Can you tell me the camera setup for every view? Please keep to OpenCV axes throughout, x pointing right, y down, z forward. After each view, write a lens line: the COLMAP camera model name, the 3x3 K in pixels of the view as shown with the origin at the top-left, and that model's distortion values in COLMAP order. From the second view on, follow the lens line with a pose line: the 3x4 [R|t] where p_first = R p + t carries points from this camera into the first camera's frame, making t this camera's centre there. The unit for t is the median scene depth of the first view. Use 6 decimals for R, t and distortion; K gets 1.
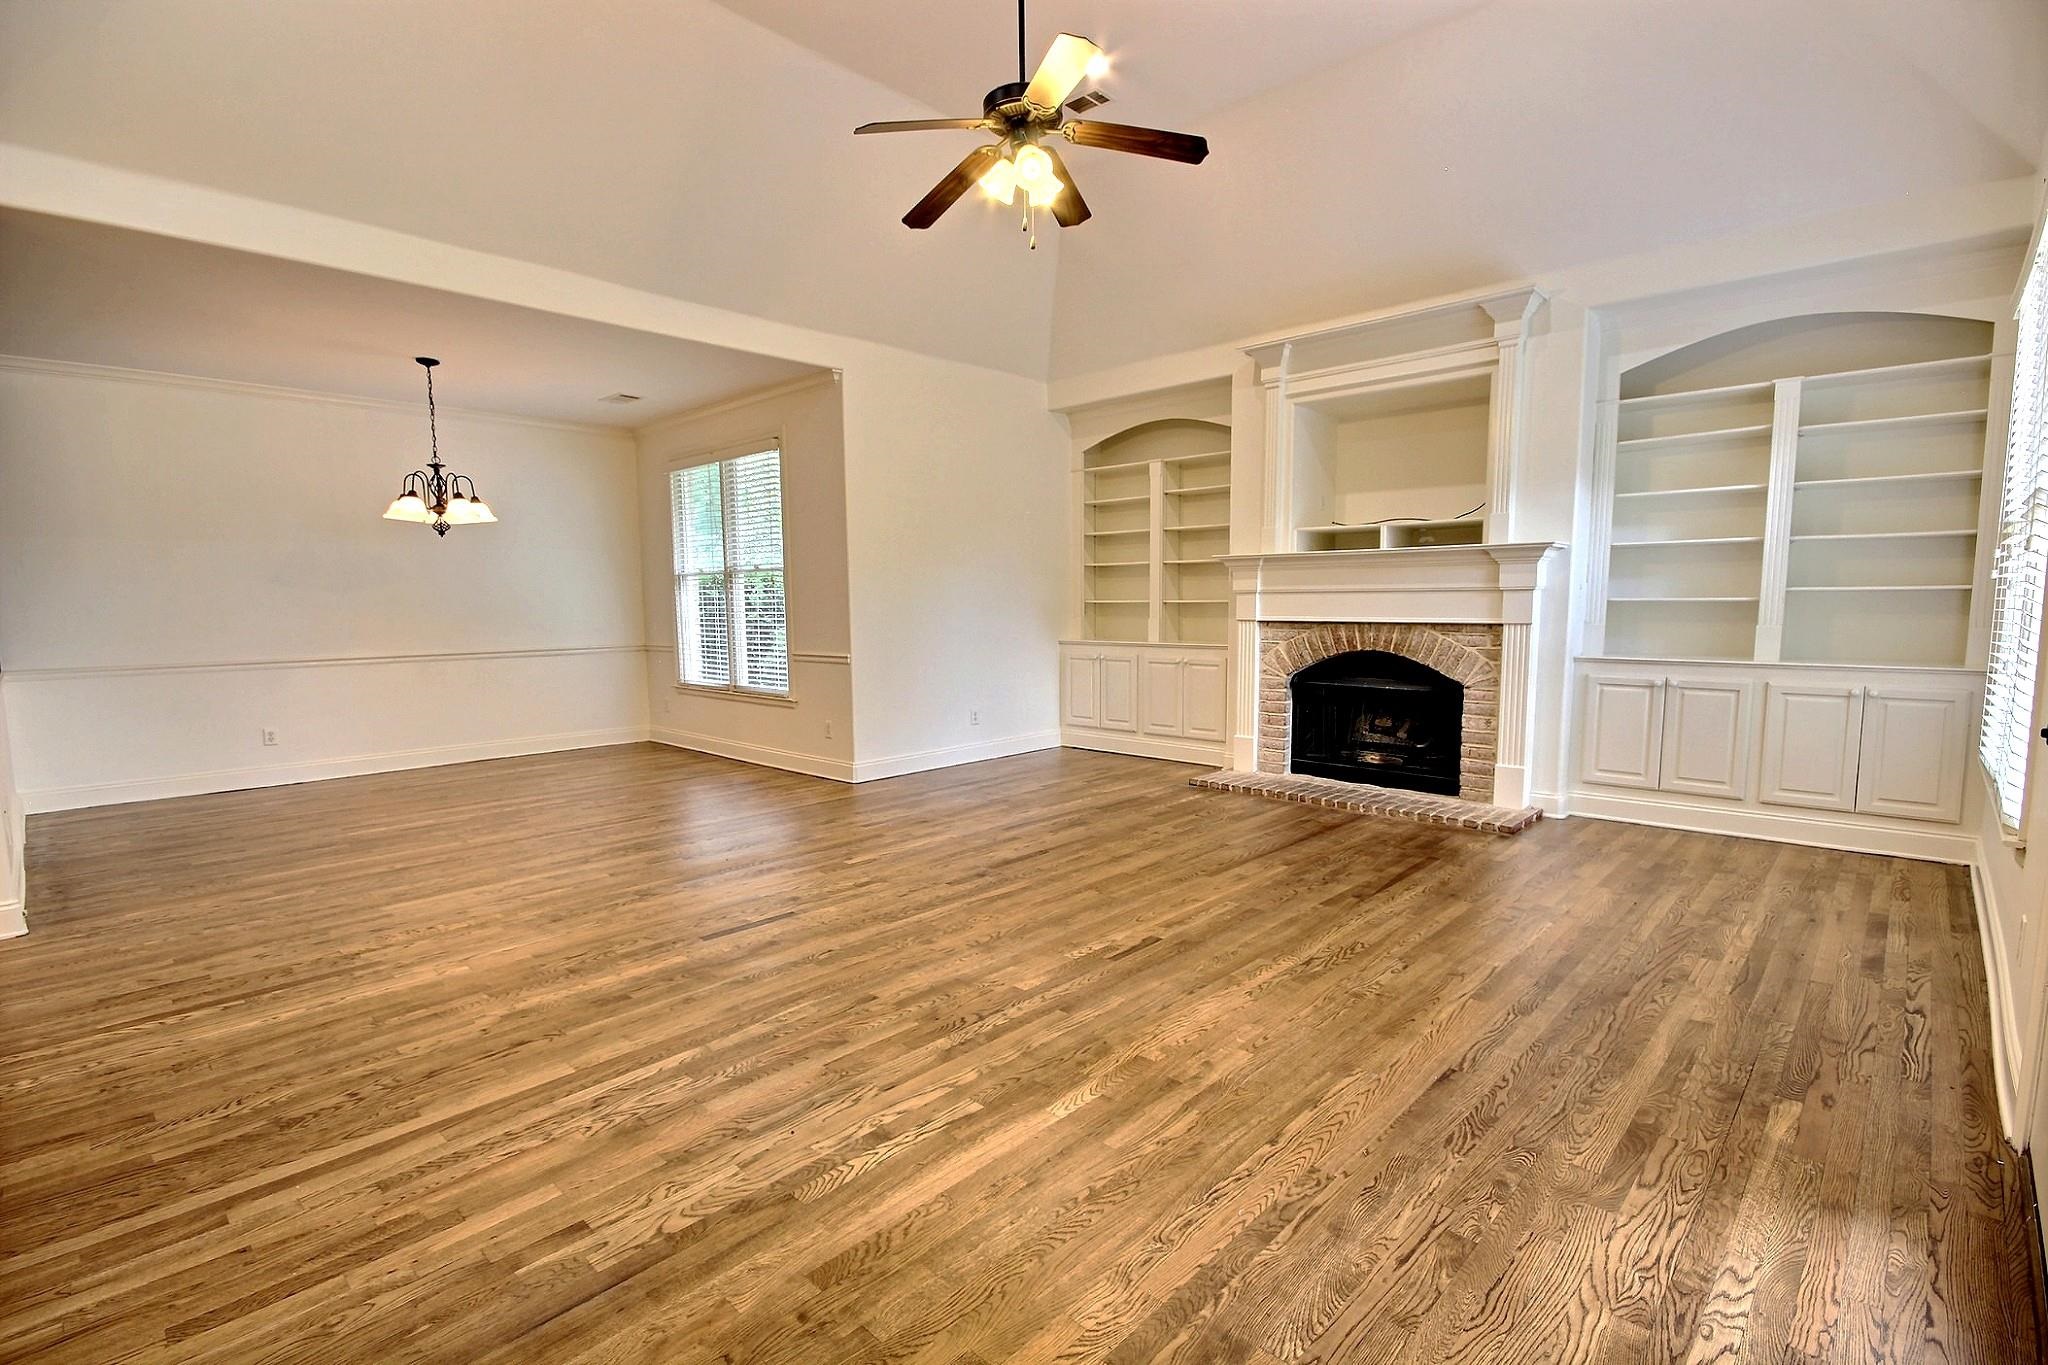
lens RADIAL K [[947.3, 0, 1017.1], [0, 947.3, 702.8], [0, 0, 1]] dist [-0.001962, 0.000165]
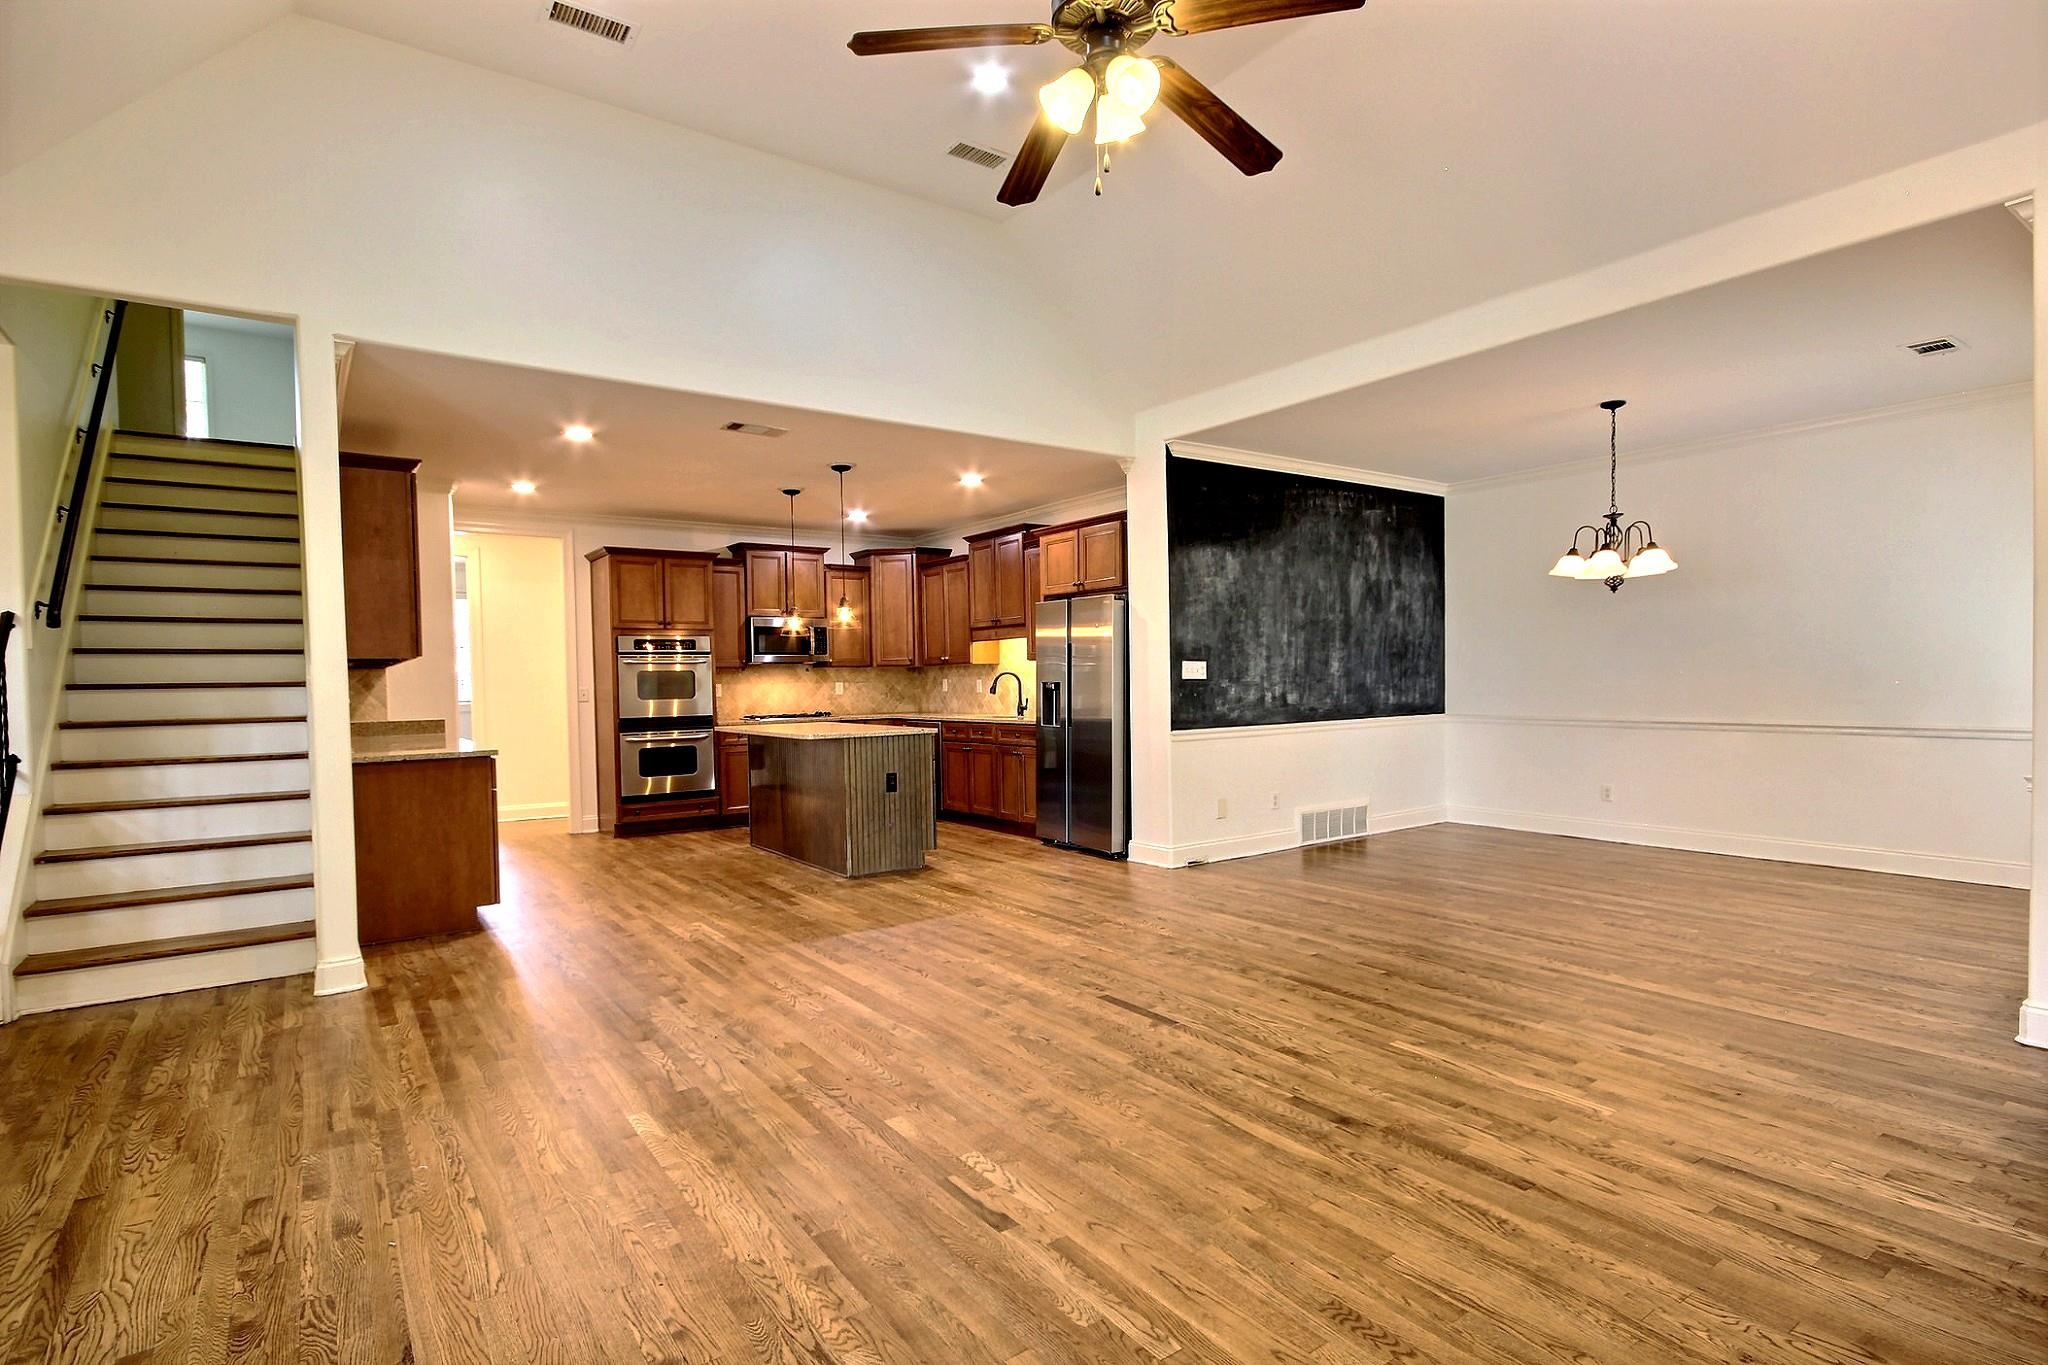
lens RADIAL K [[1019.4, 0, 1027.9], [0, 1019.4, 689.7], [0, 0, 1]] dist [-0.000252, -0.007253]
pose [[-0.185968, 0.025852, -0.982216, 0.502044], [-0.090352, 0.994968, 0.043295, -0.082102], [0.978393, 0.096796, -0.182696, 0.704821]]
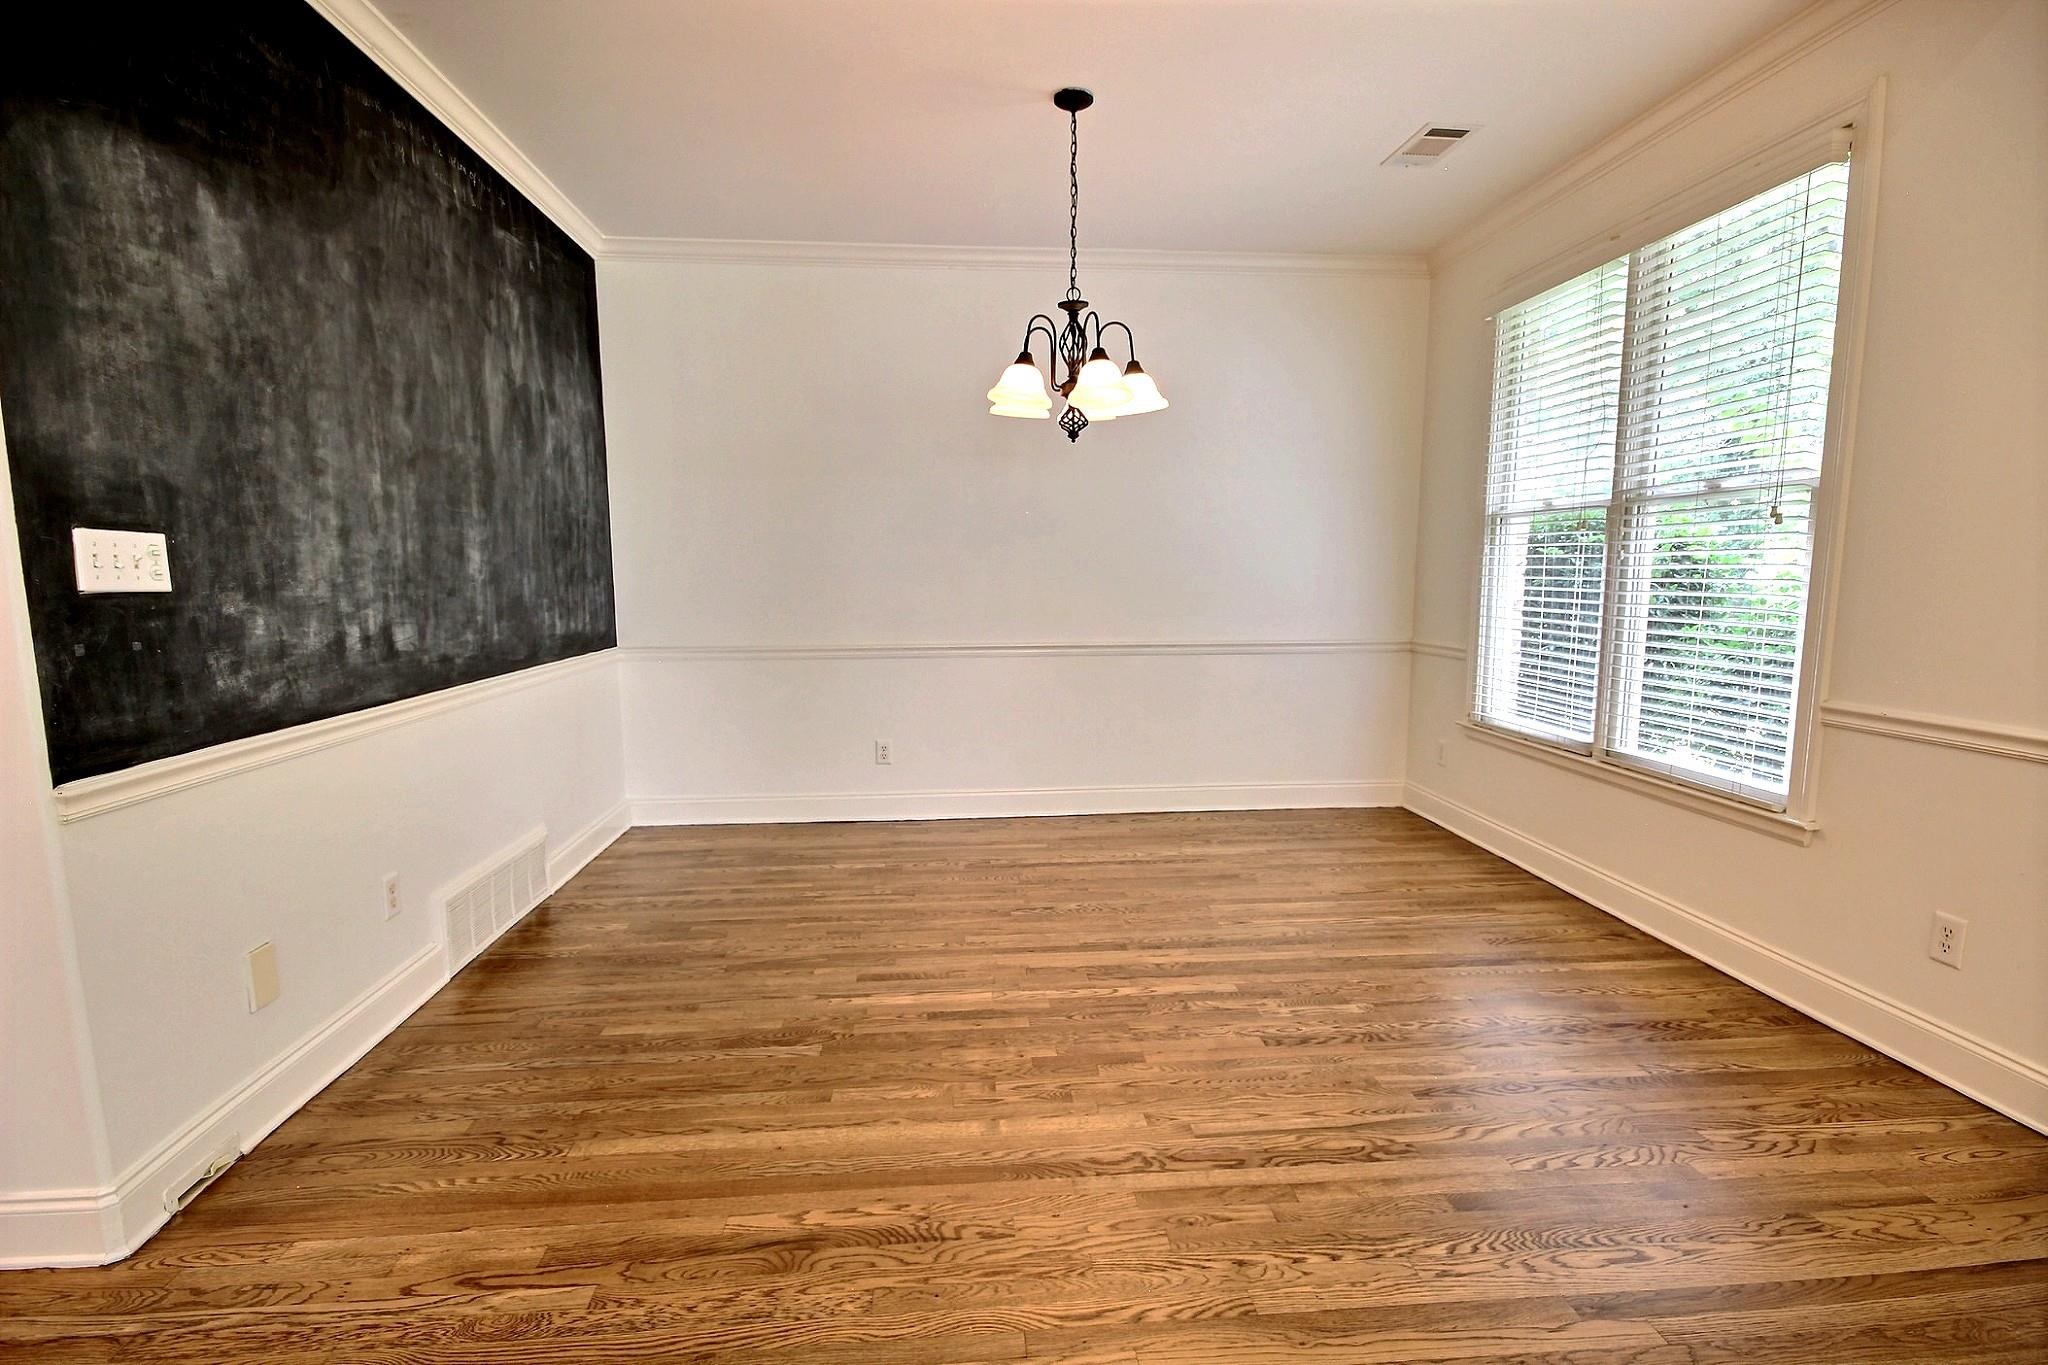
lens RADIAL K [[983.8, 0, 1012.6], [0, 983.8, 705.1], [0, 0, 1]] dist [0.005866, -0.001952]
pose [[0.747627, 0.097111, -0.656980, -0.280563], [-0.075948, 0.995263, 0.060687, -0.064846], [0.659762, 0.004526, 0.751461, 0.619501]]
